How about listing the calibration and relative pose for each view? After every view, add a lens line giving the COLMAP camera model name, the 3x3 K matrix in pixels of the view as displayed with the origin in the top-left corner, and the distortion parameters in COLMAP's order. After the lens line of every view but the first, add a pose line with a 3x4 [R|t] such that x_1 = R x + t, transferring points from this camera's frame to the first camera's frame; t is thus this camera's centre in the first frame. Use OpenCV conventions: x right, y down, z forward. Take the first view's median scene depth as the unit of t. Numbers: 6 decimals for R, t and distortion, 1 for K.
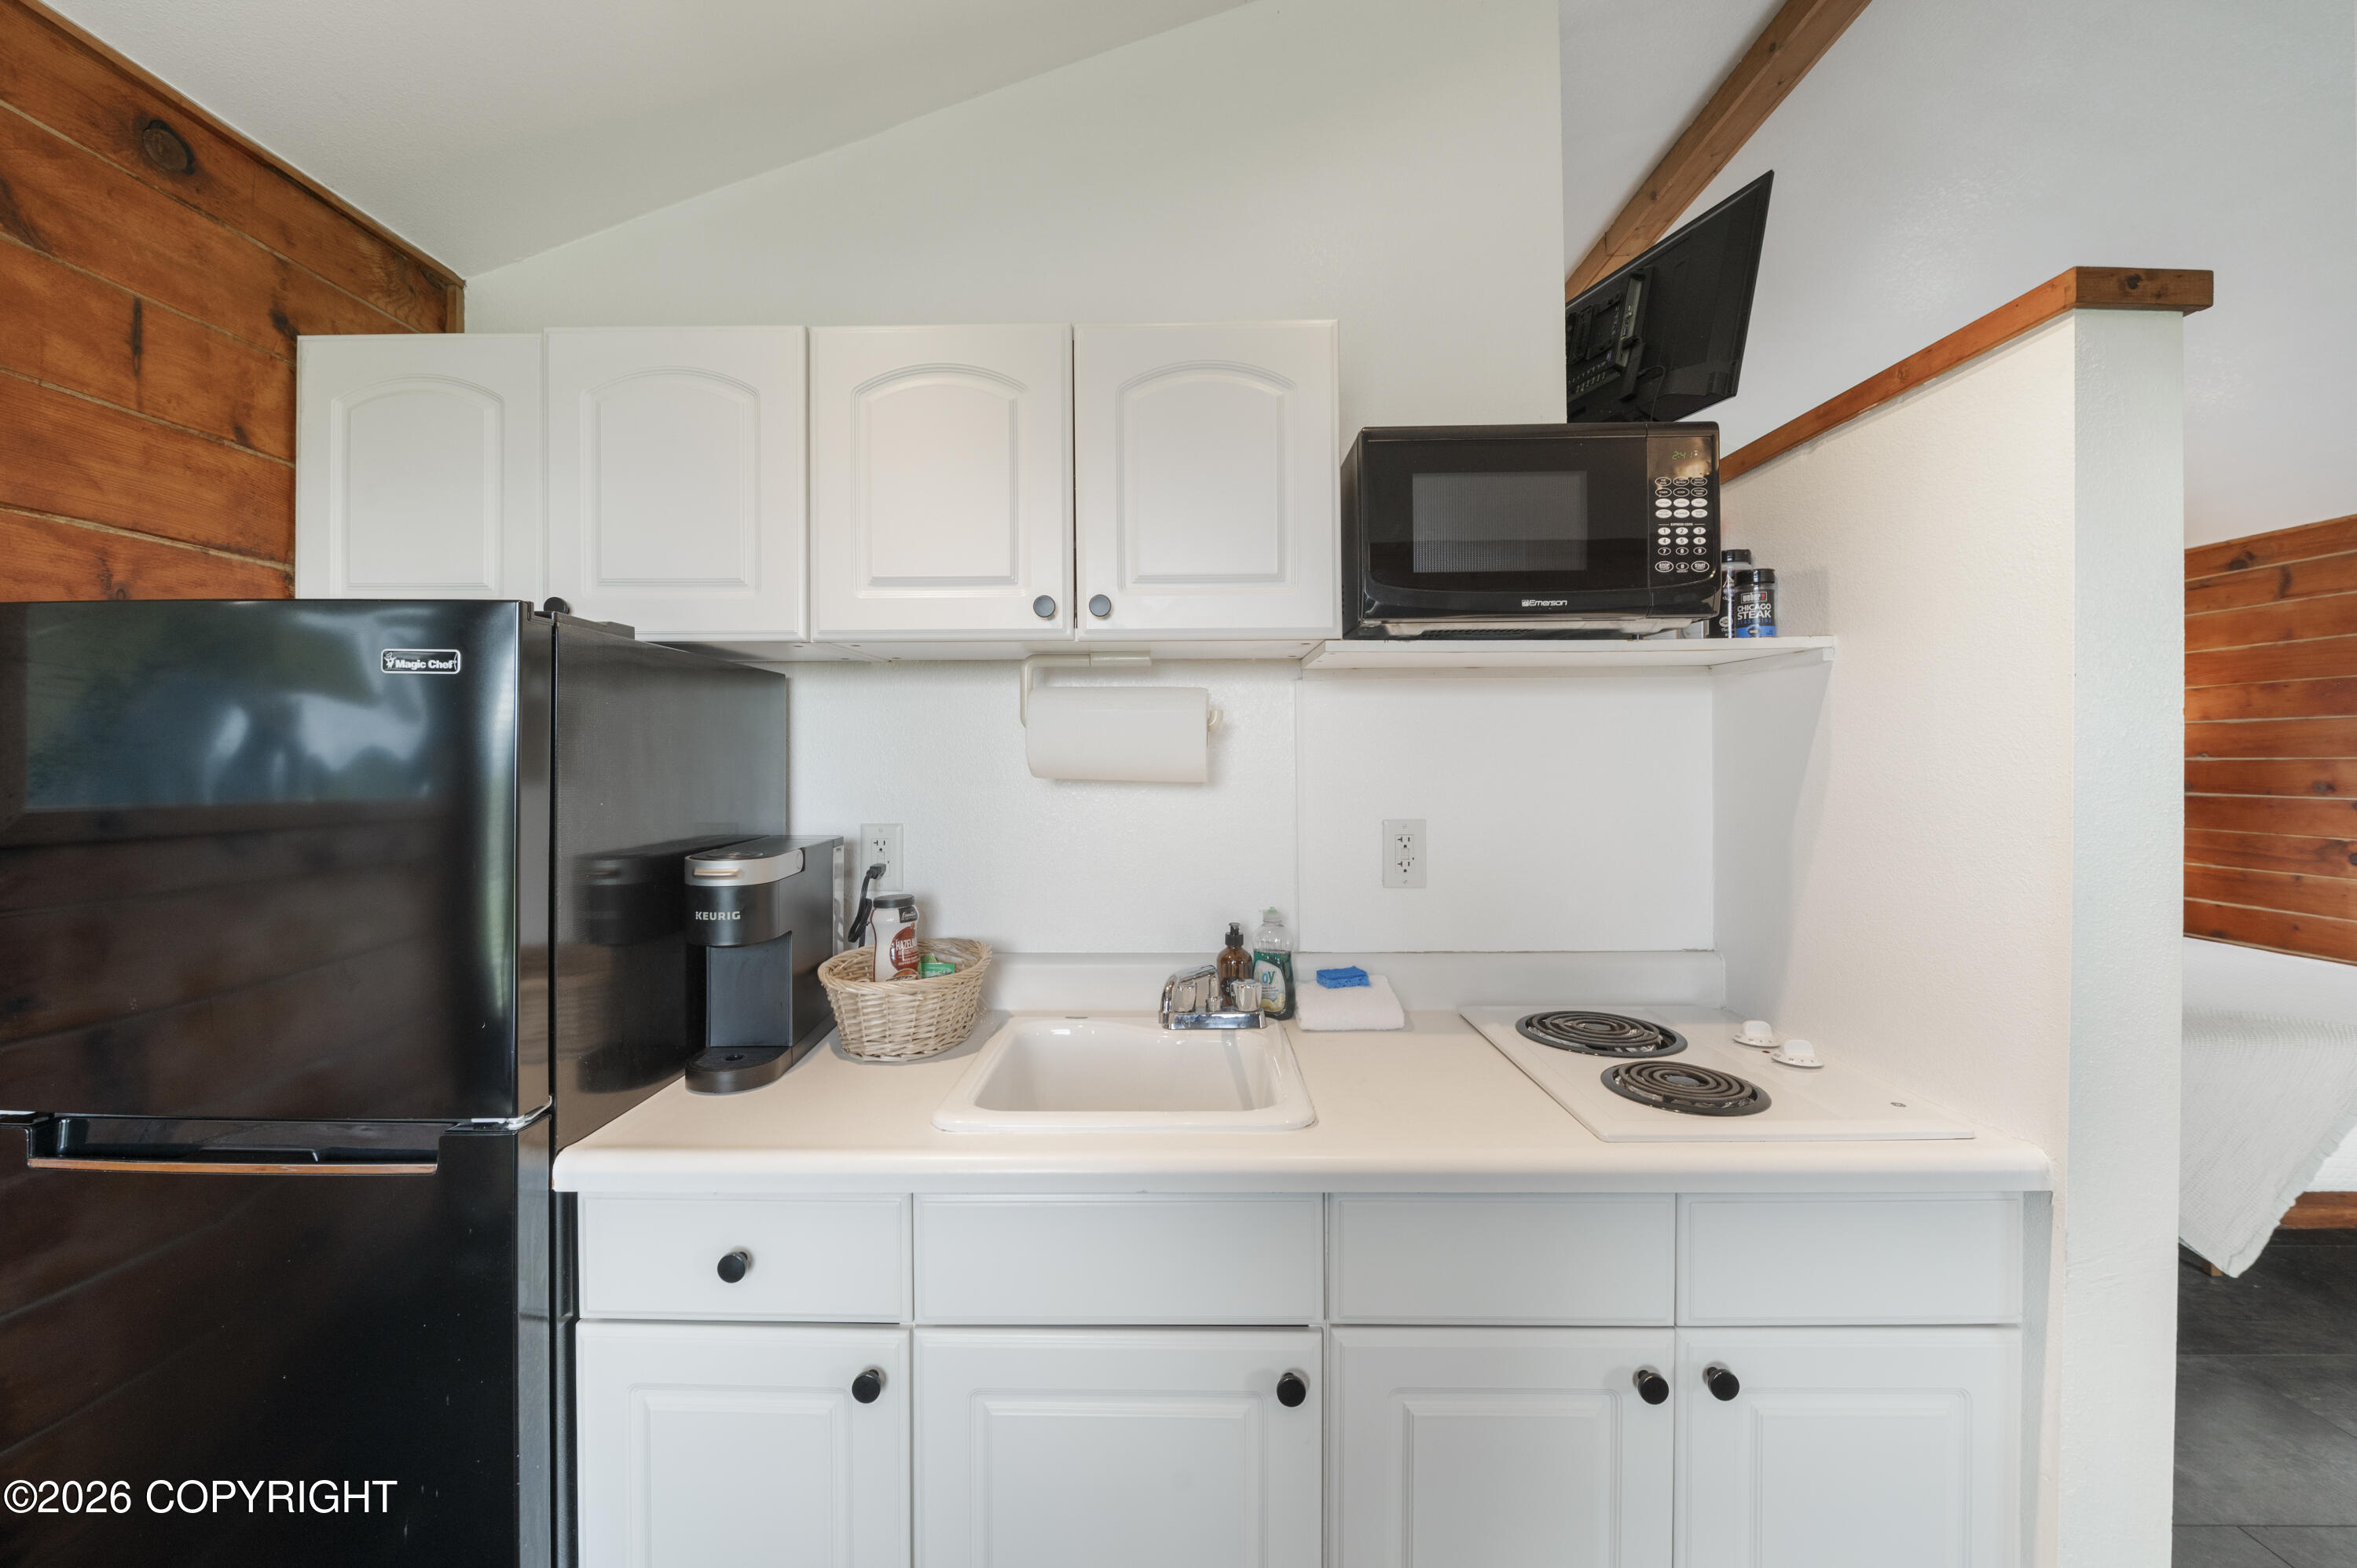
lens RADIAL K [[942.2, 0, 1165.8], [0, 942.2, 759.0], [0, 0, 1]] dist [-0.009448, 0.000303]
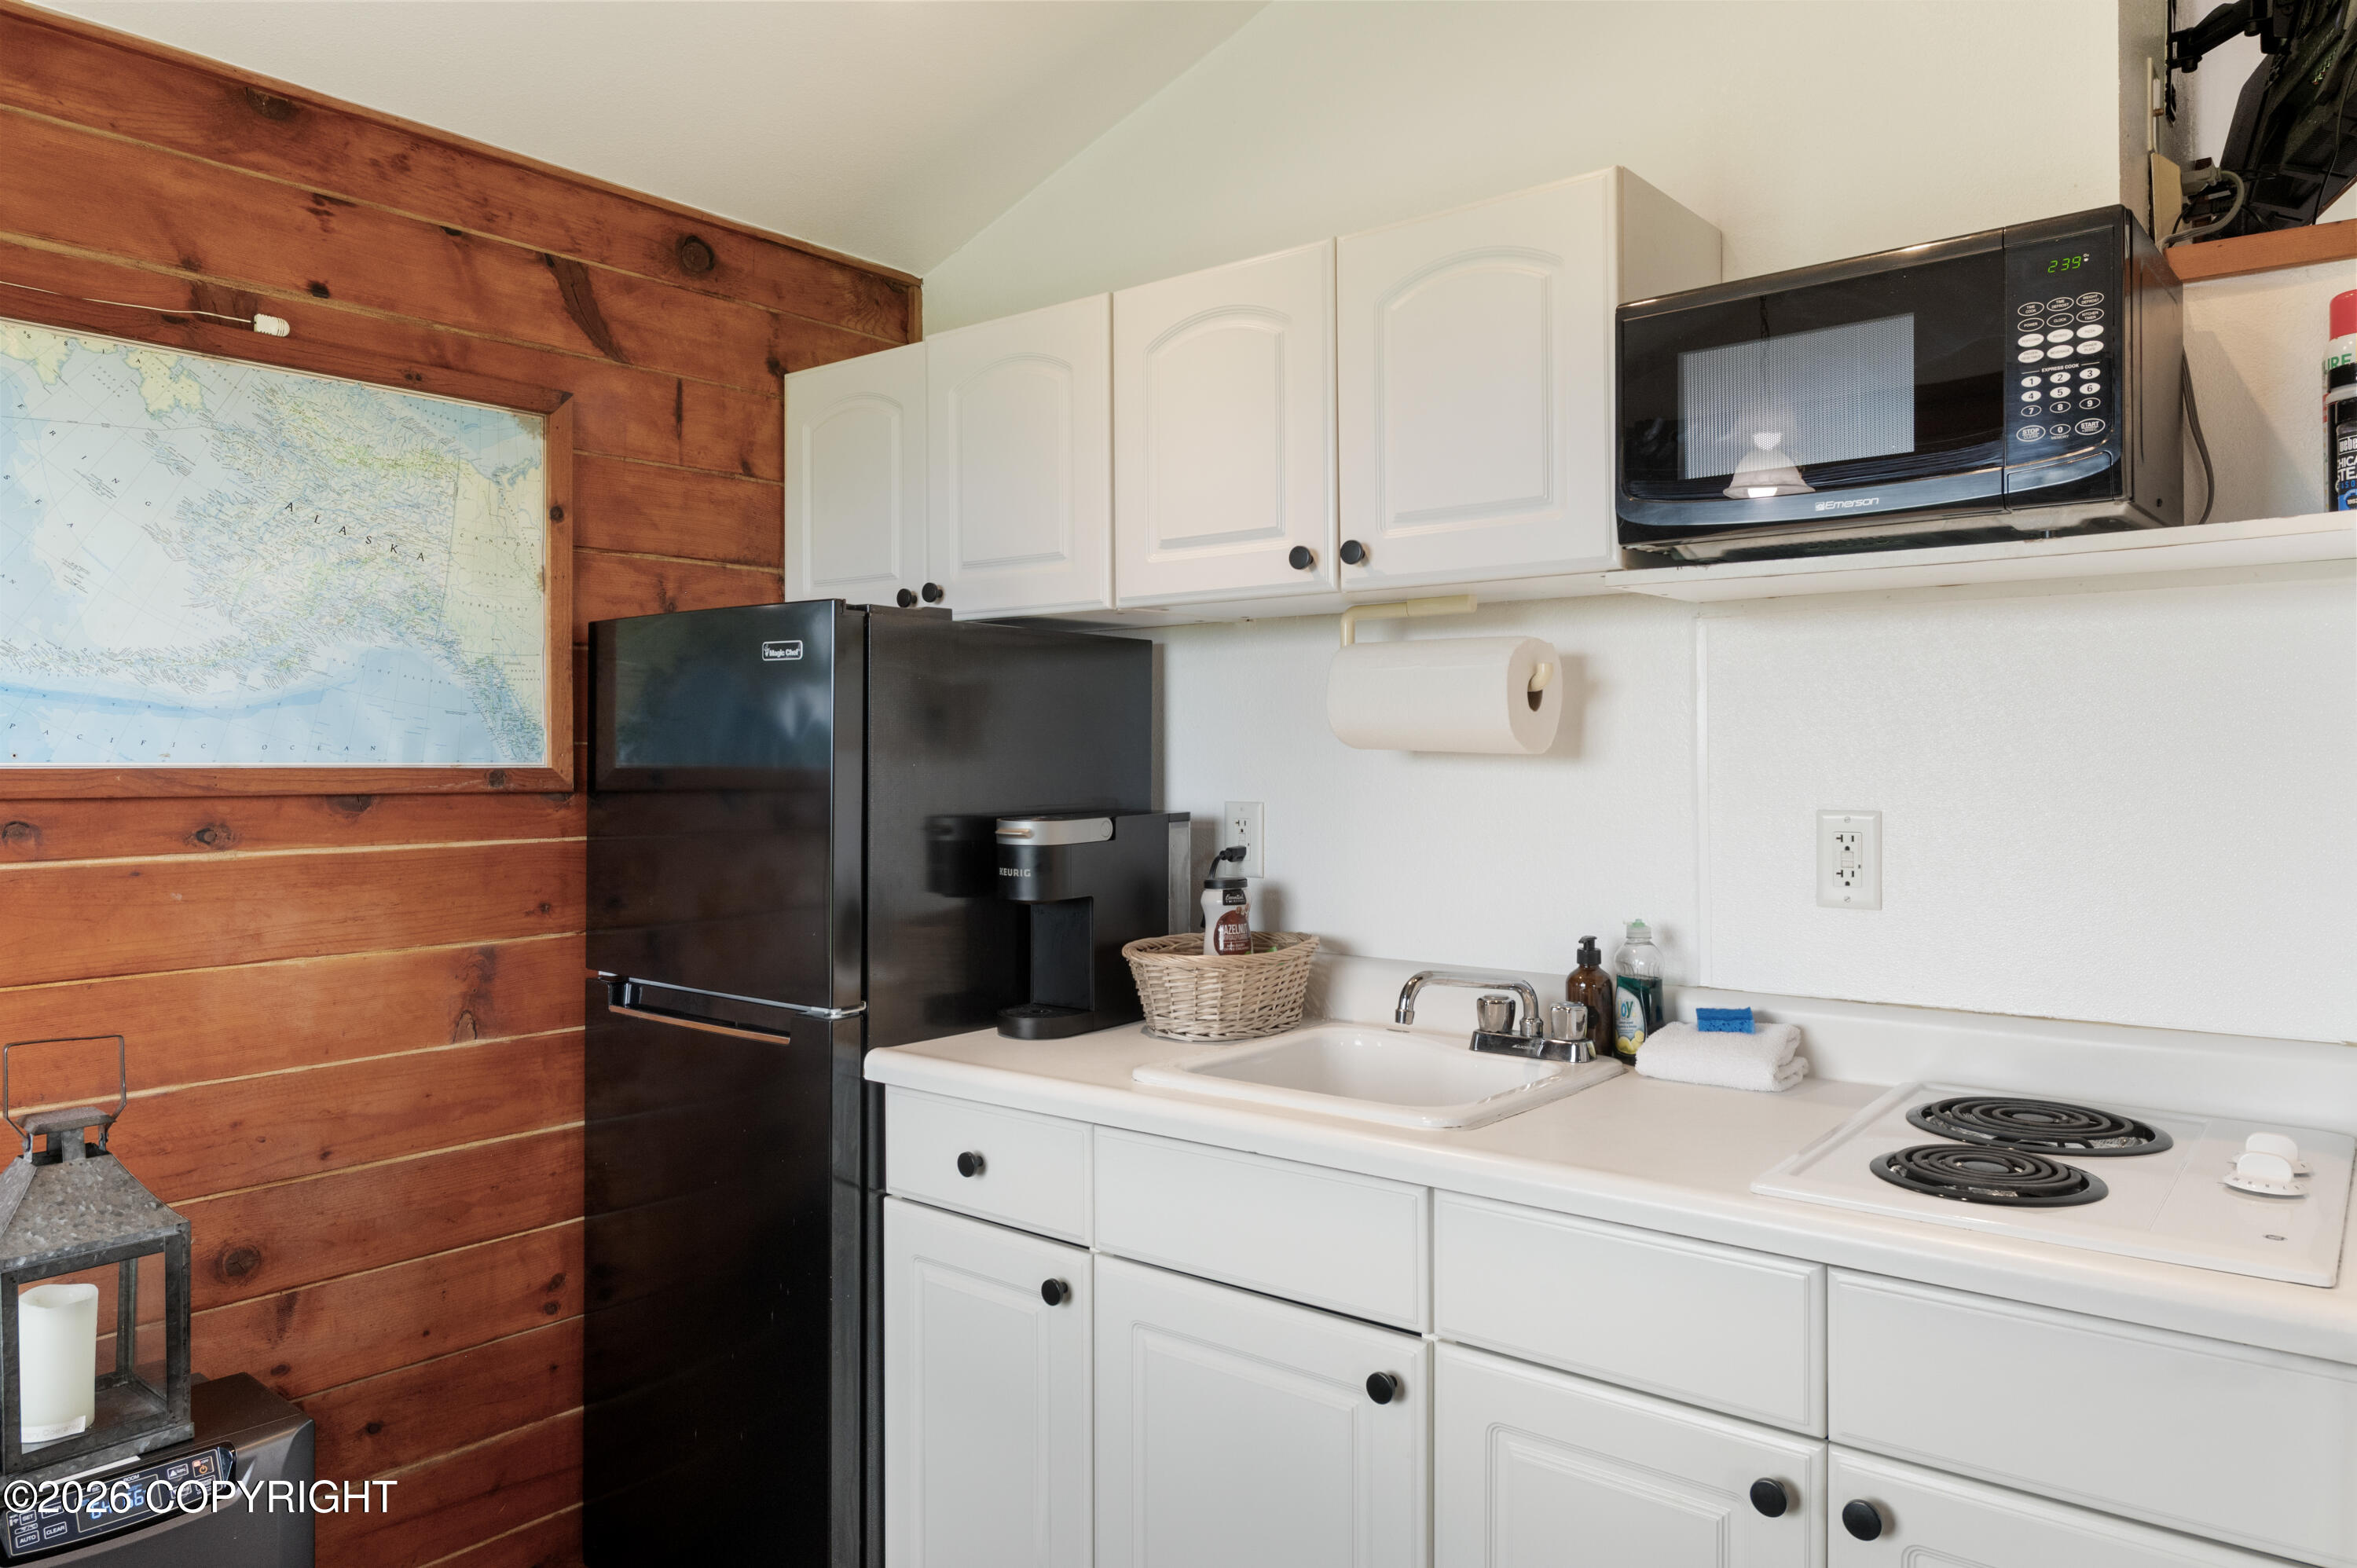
lens RADIAL K [[1583.3, 0, 1172.6], [0, 1583.3, 768.4], [0, 0, 1]] dist [0.001242, -0.001325]
pose [[0.784532, 0.006537, -0.620053, 0.759456], [-0.000573, 0.999952, 0.009817, 0.028664], [0.620088, -0.007347, 0.784498, -0.297675]]
